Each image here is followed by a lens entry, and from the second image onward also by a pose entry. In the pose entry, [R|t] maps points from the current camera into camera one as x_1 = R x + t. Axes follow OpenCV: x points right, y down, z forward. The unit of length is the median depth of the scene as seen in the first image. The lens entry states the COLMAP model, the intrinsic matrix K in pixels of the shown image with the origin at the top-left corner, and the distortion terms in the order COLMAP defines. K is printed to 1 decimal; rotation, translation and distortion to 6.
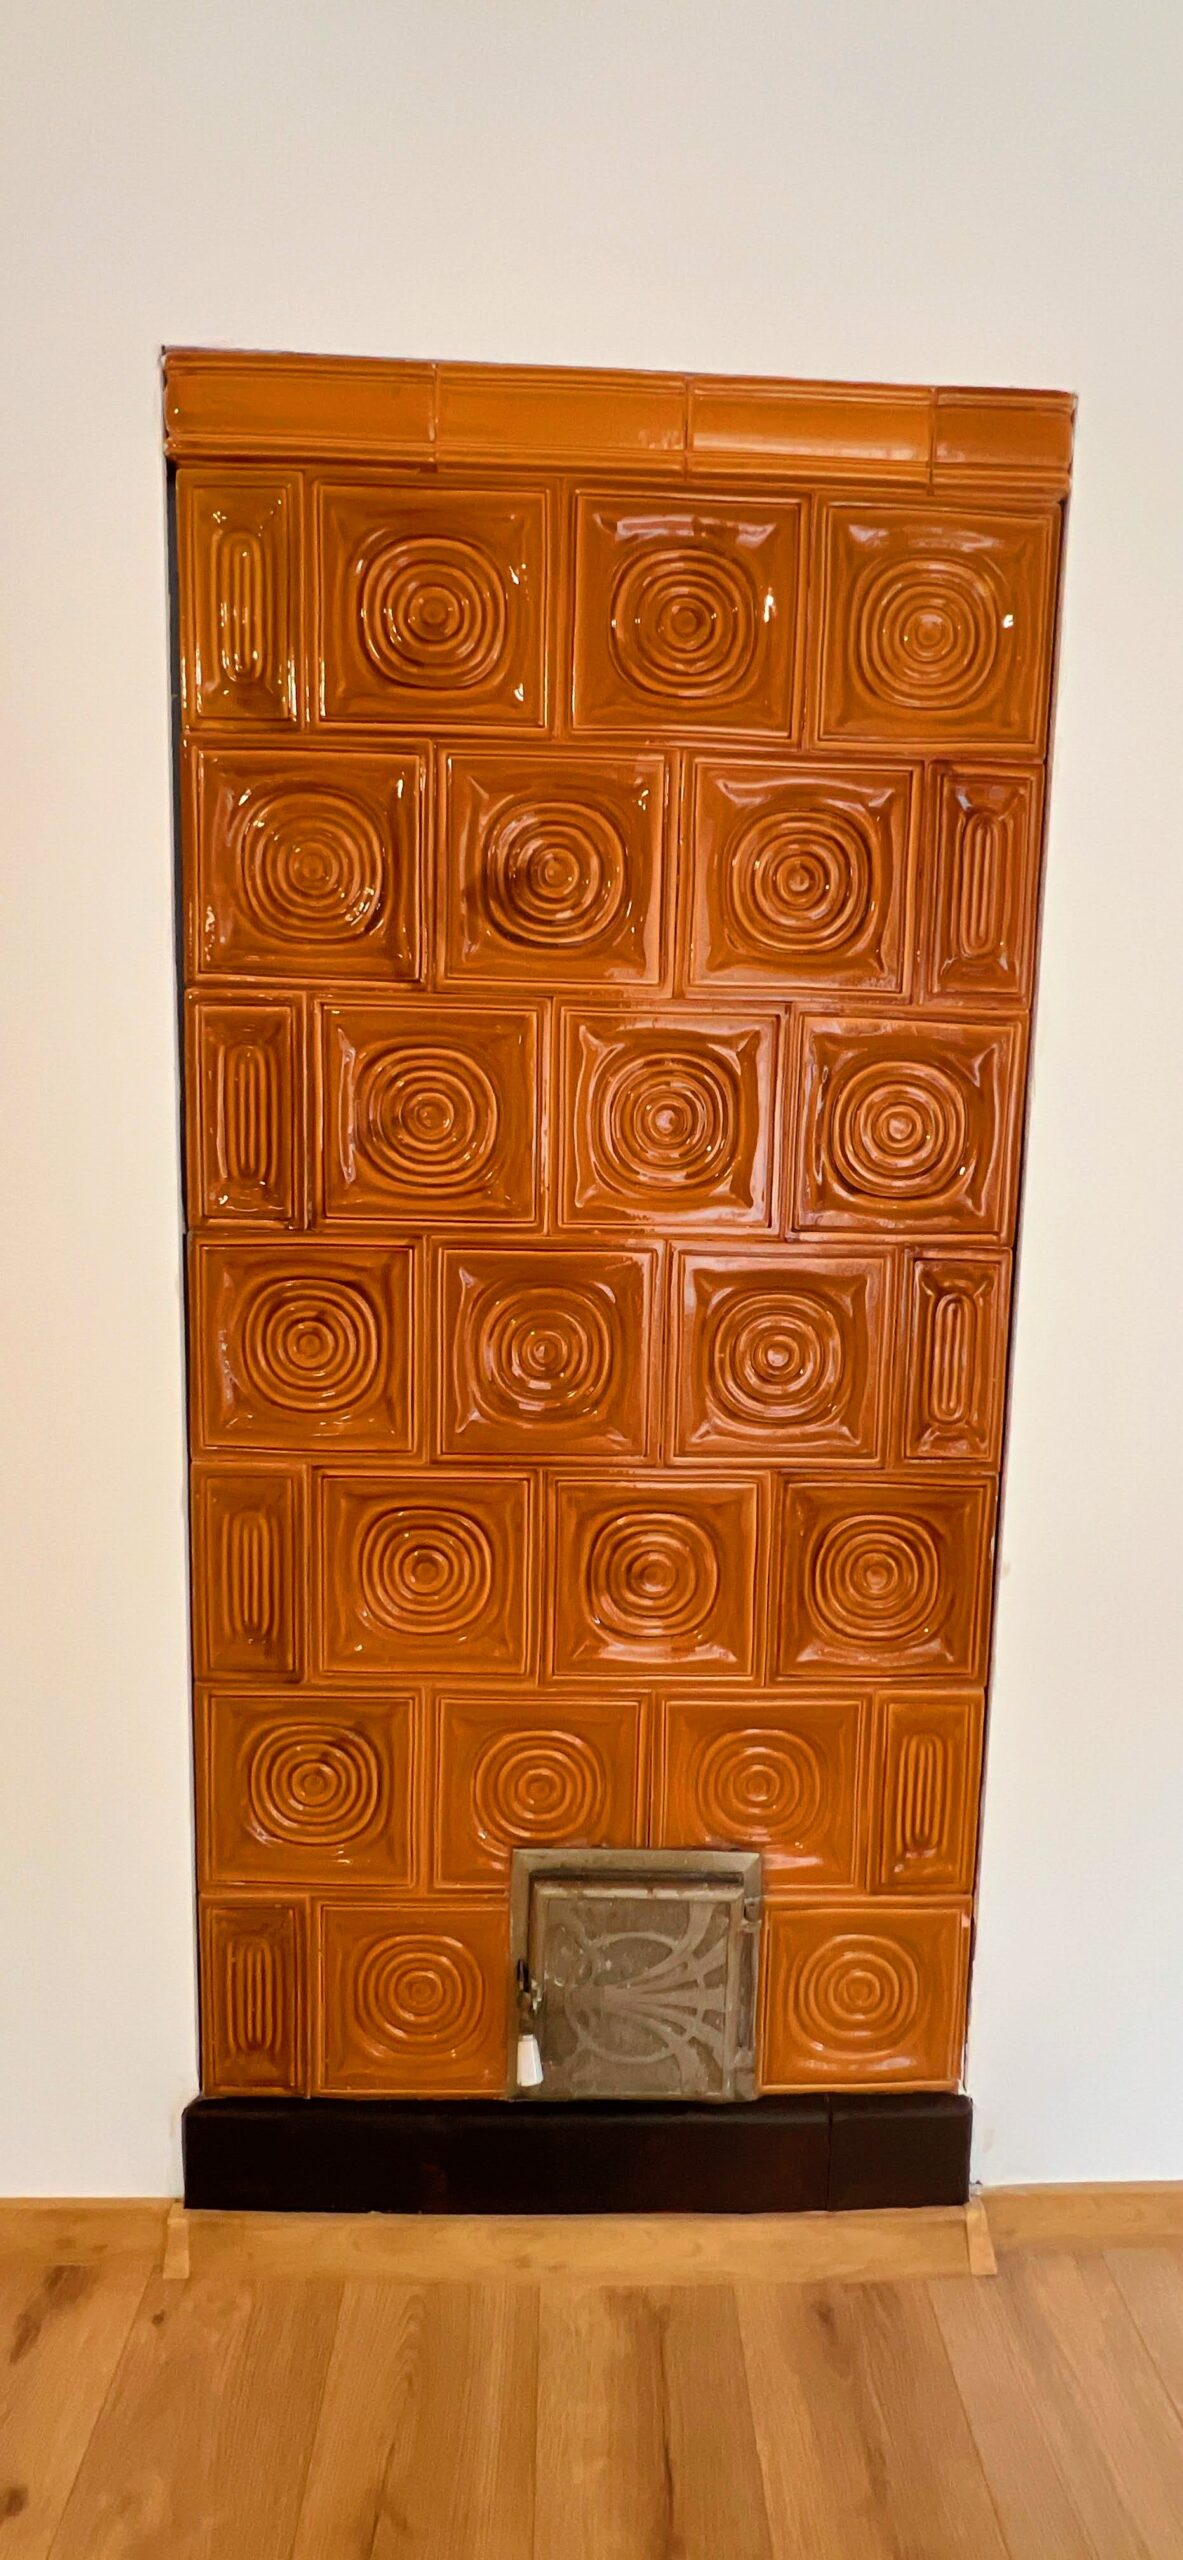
lens RADIAL K [[1190.8, 0, 603.9], [0, 1190.8, 1278.0], [0, 0, 1]] dist [-0.001949, 0.000256]
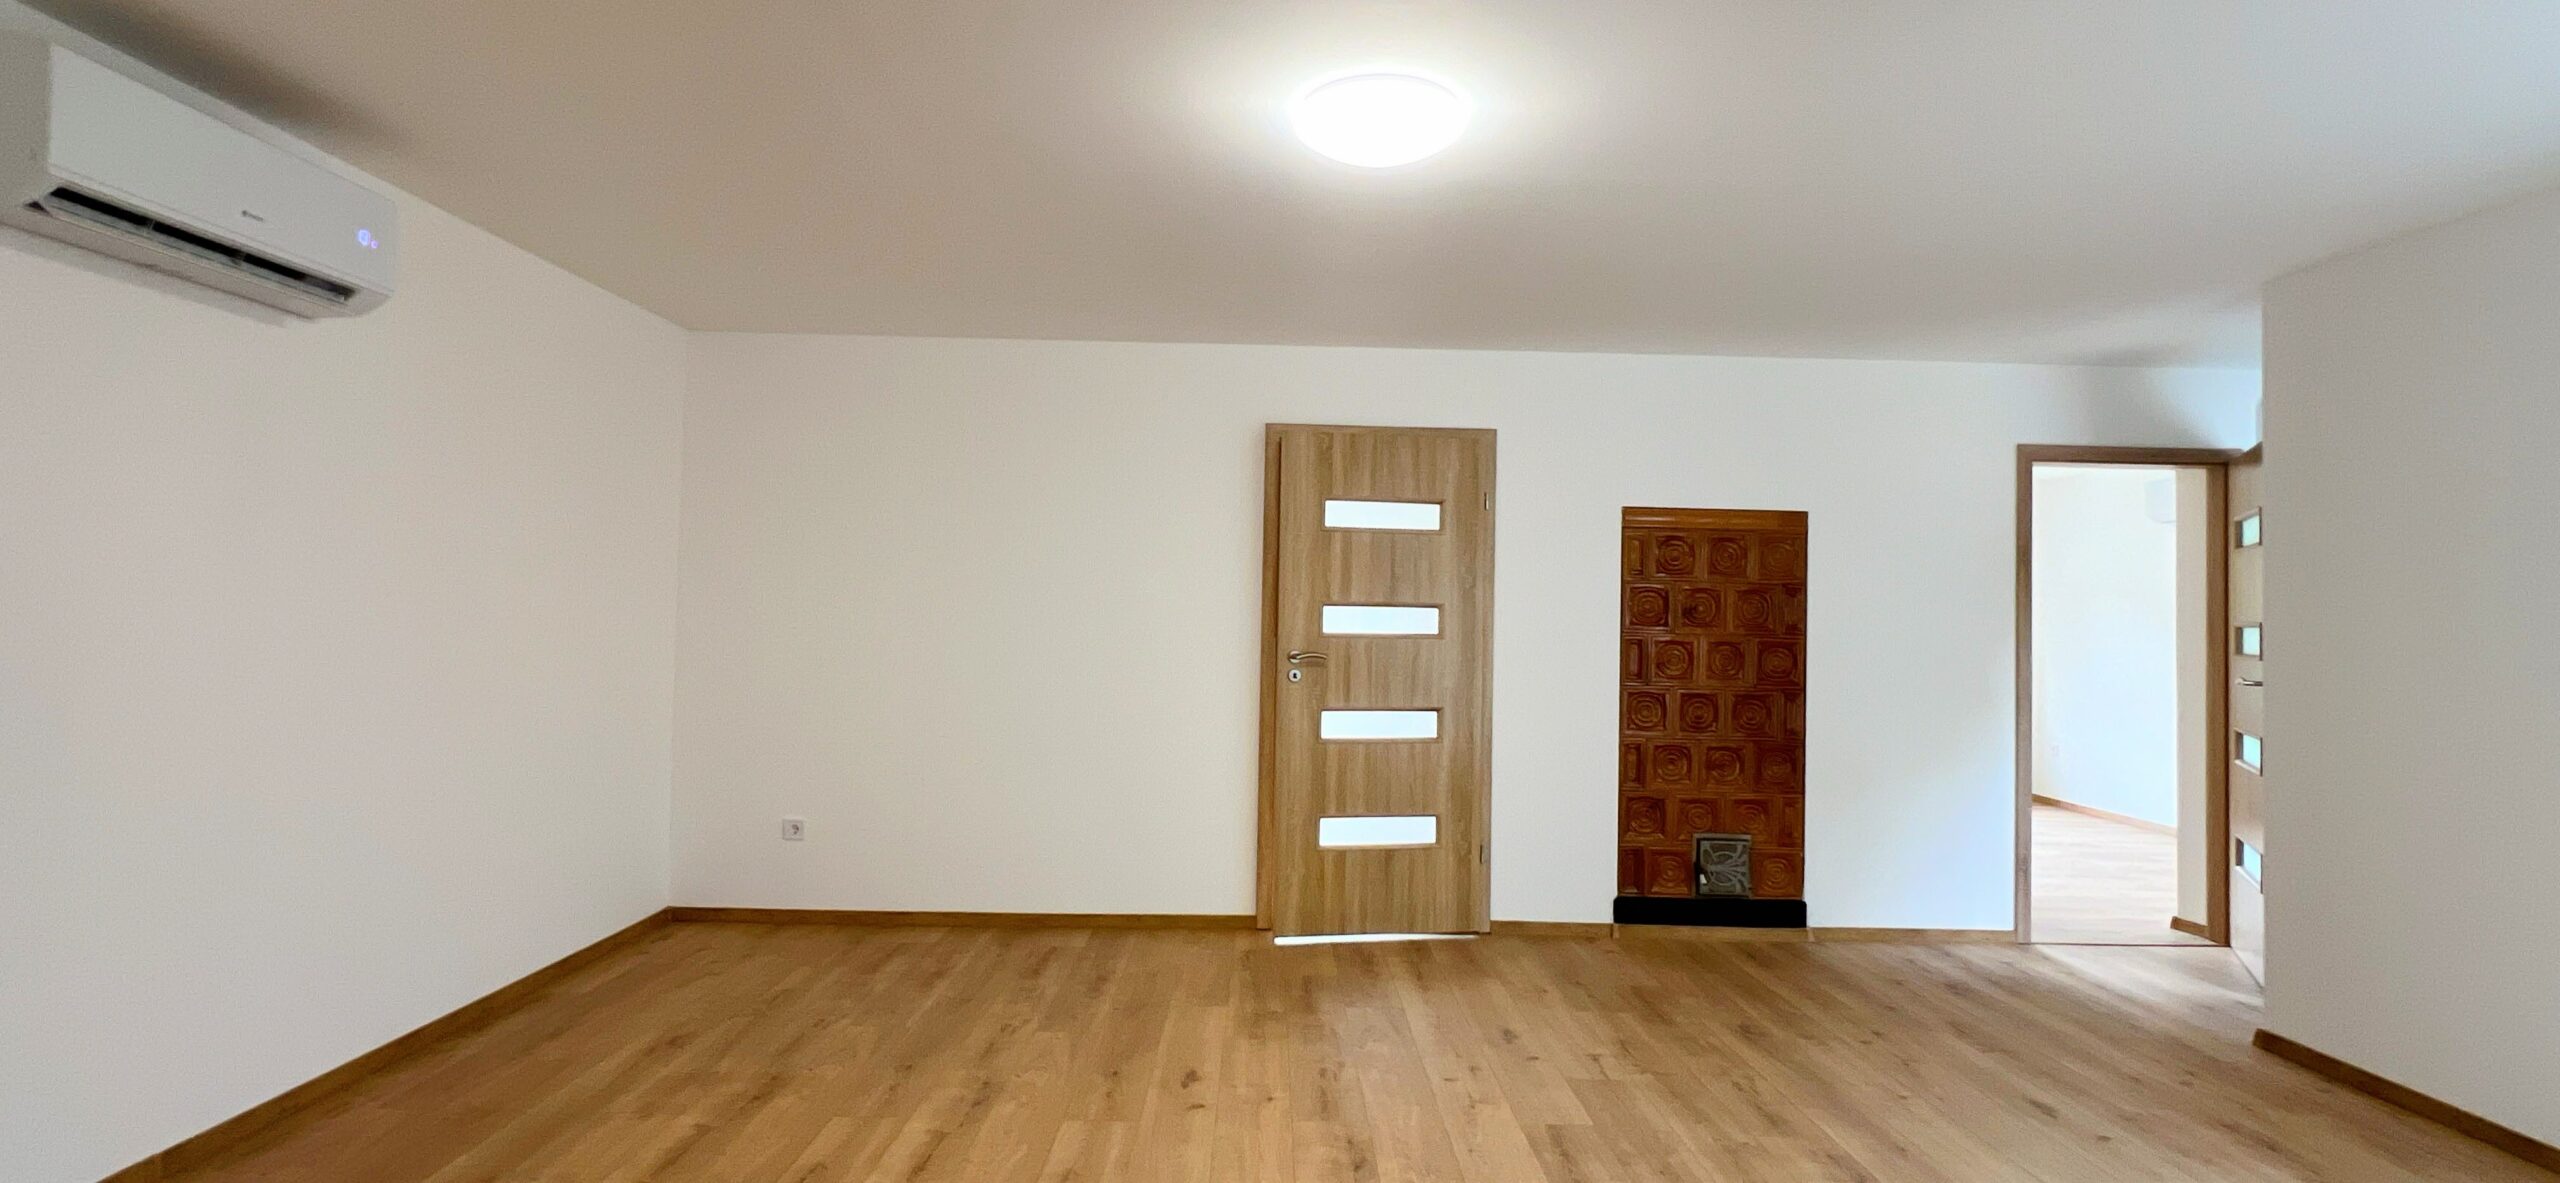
lens RADIAL K [[1190.8, 0, 1277.5], [0, 1190.8, 579.9], [0, 0, 1]] dist [-0.001949, 0.000256]
pose [[0.999816, -0.001762, -0.019113, -1.467551], [-0.001054, 0.989234, -0.146339, 0.211508], [0.019165, 0.146332, 0.989050, -3.327728]]
